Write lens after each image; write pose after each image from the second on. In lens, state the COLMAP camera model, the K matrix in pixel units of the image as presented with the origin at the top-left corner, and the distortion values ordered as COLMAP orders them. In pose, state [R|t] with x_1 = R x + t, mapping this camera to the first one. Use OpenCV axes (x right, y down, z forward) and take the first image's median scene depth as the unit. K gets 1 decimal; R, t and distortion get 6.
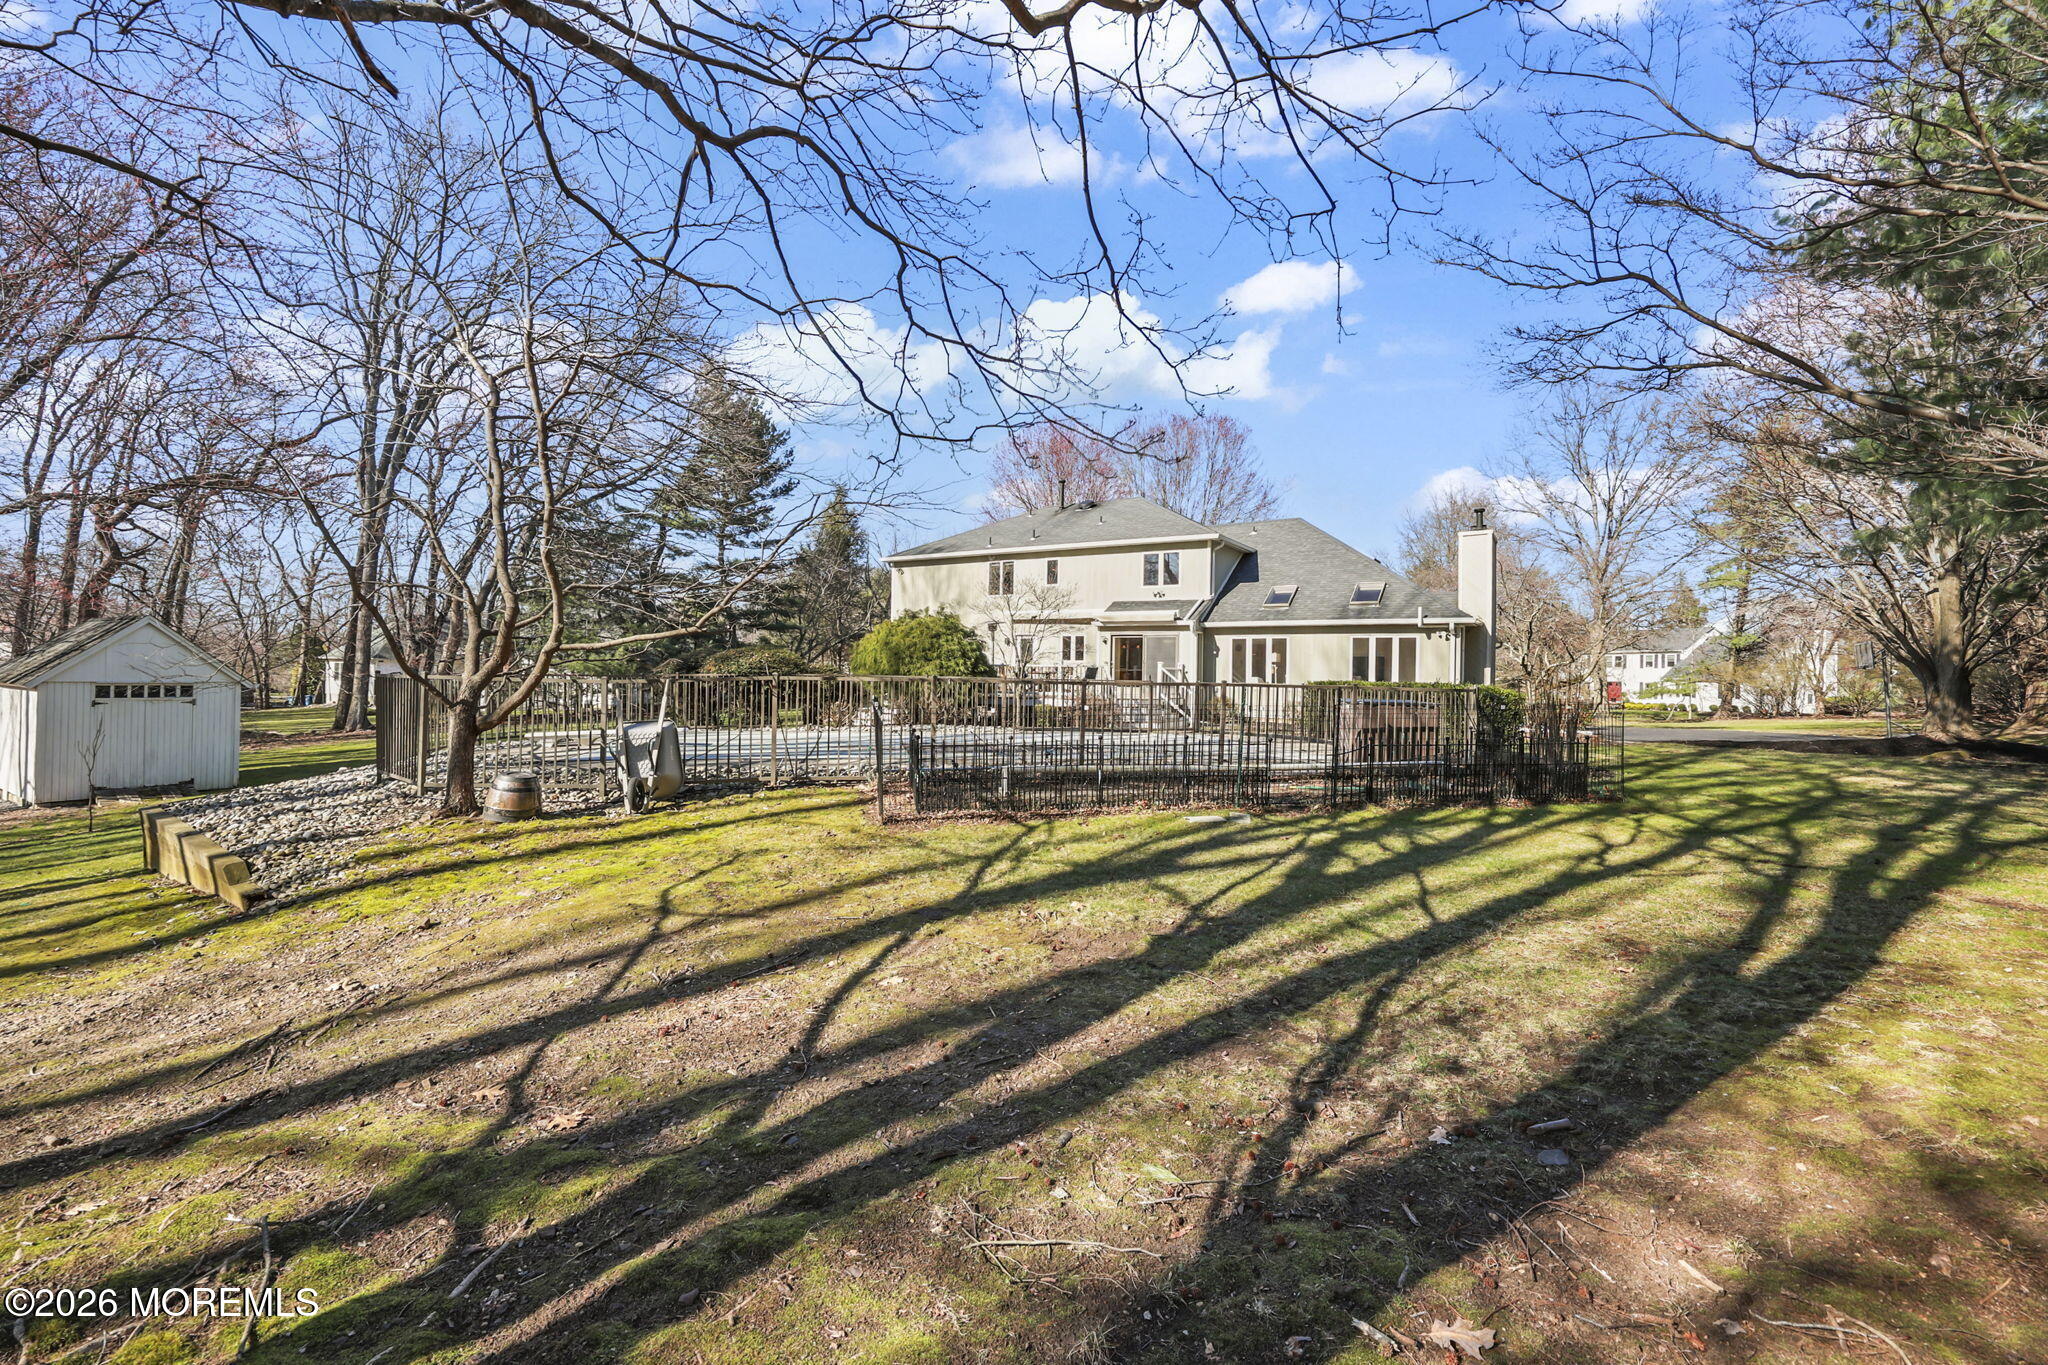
lens RADIAL K [[840.5, 0, 1024.2], [0, 840.5, 651.3], [0, 0, 1]] dist [0.001541, 0.000338]
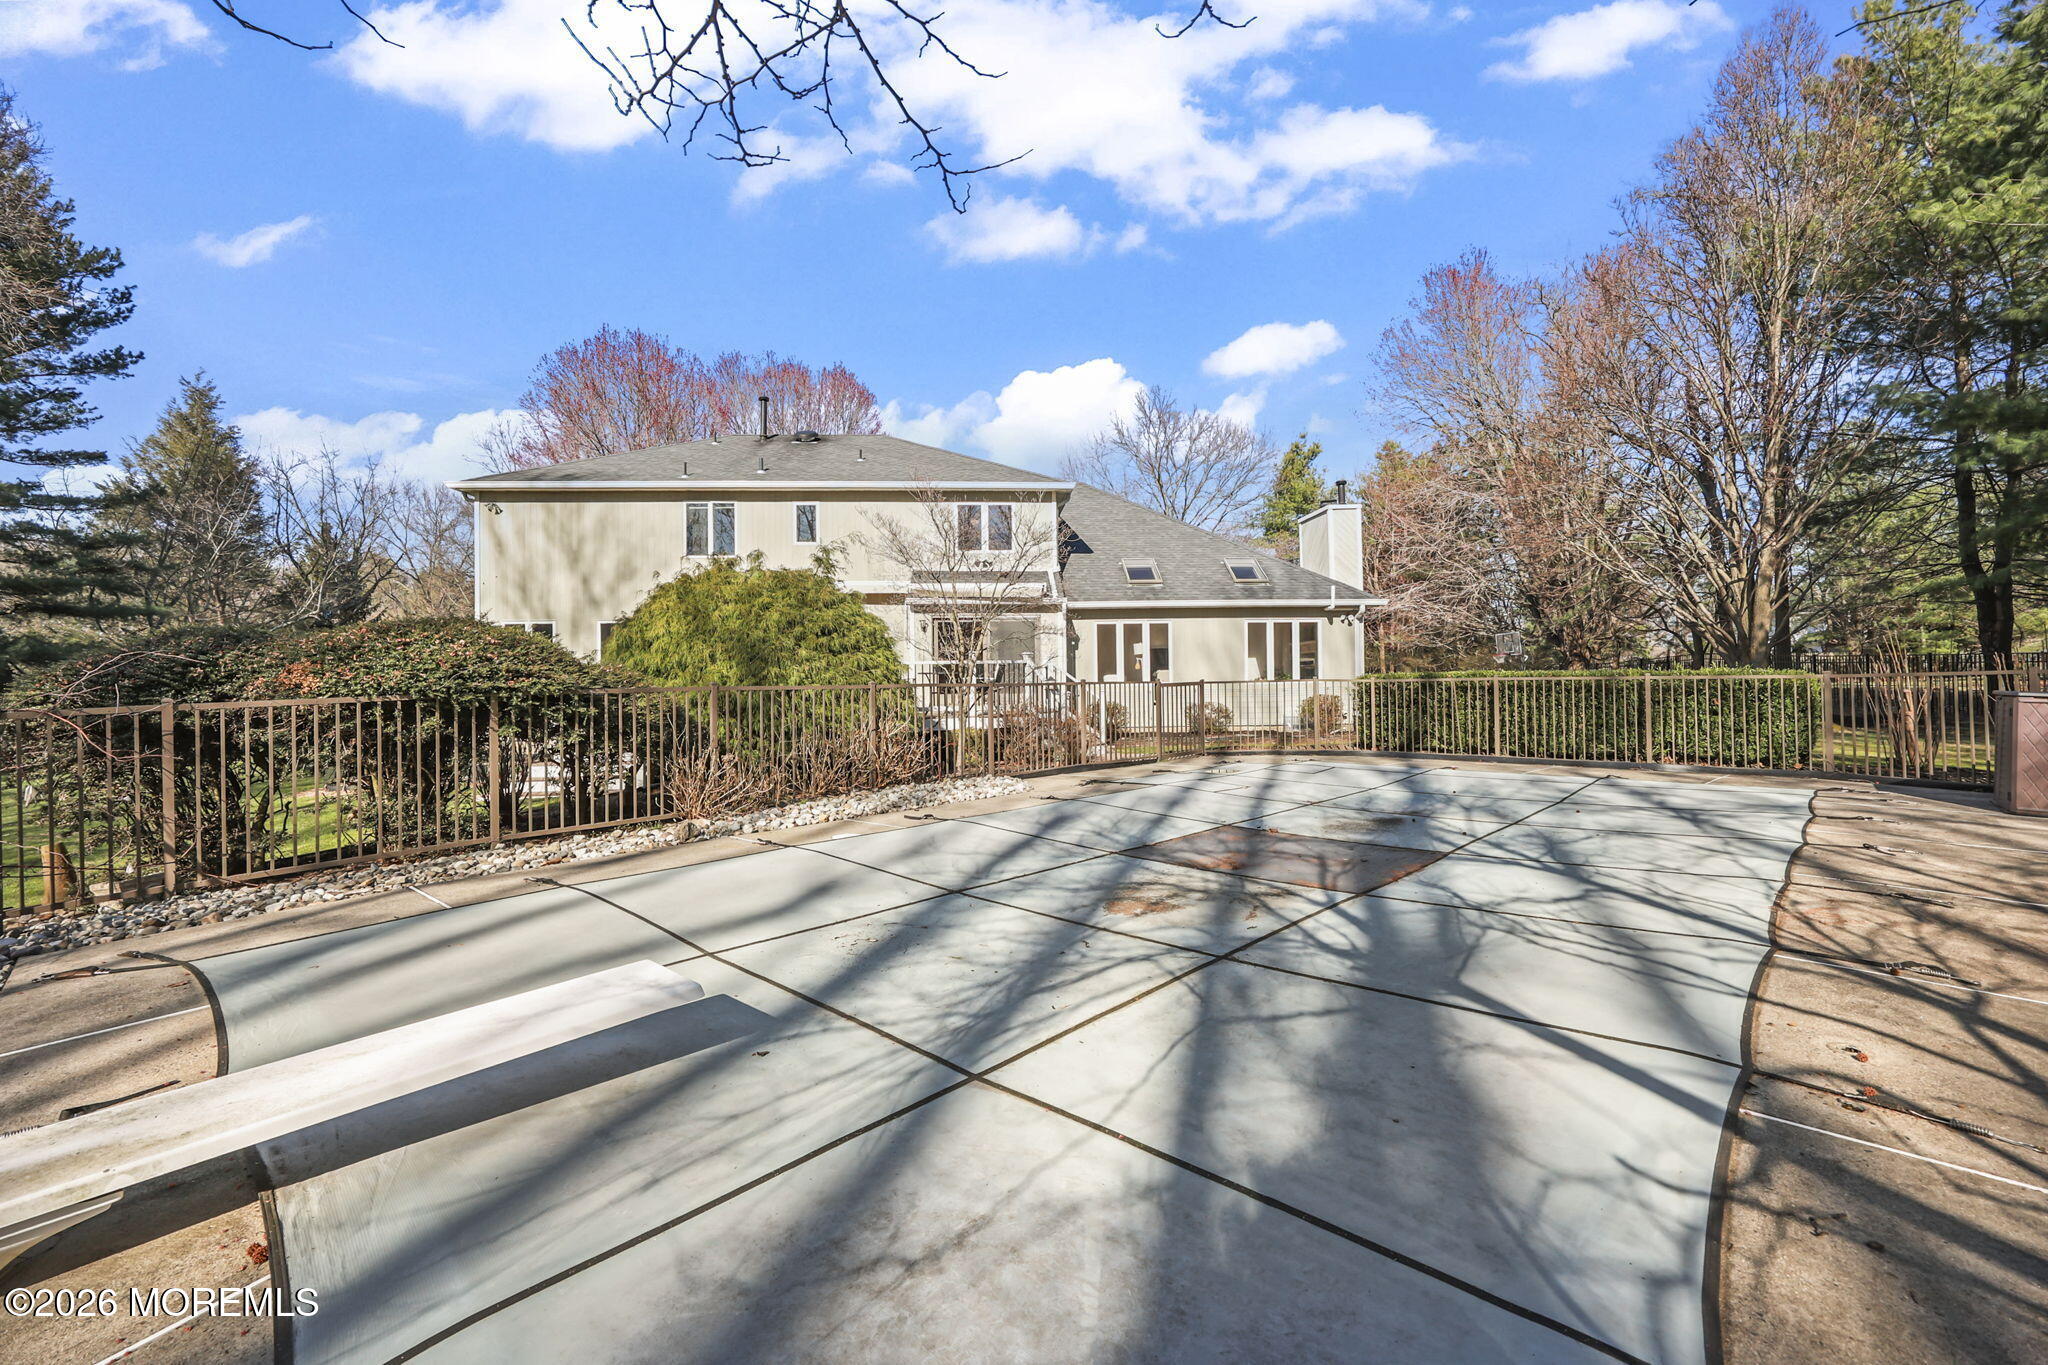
lens RADIAL K [[840.5, 0, 1024.2], [0, 840.5, 651.3], [0, 0, 1]] dist [0.001541, 0.000338]
pose [[0.819366, -0.011899, 0.573147, -0.220900], [0.011857, 0.999922, 0.003809, 0.005219], [-0.573148, 0.003675, 0.819444, 0.396402]]
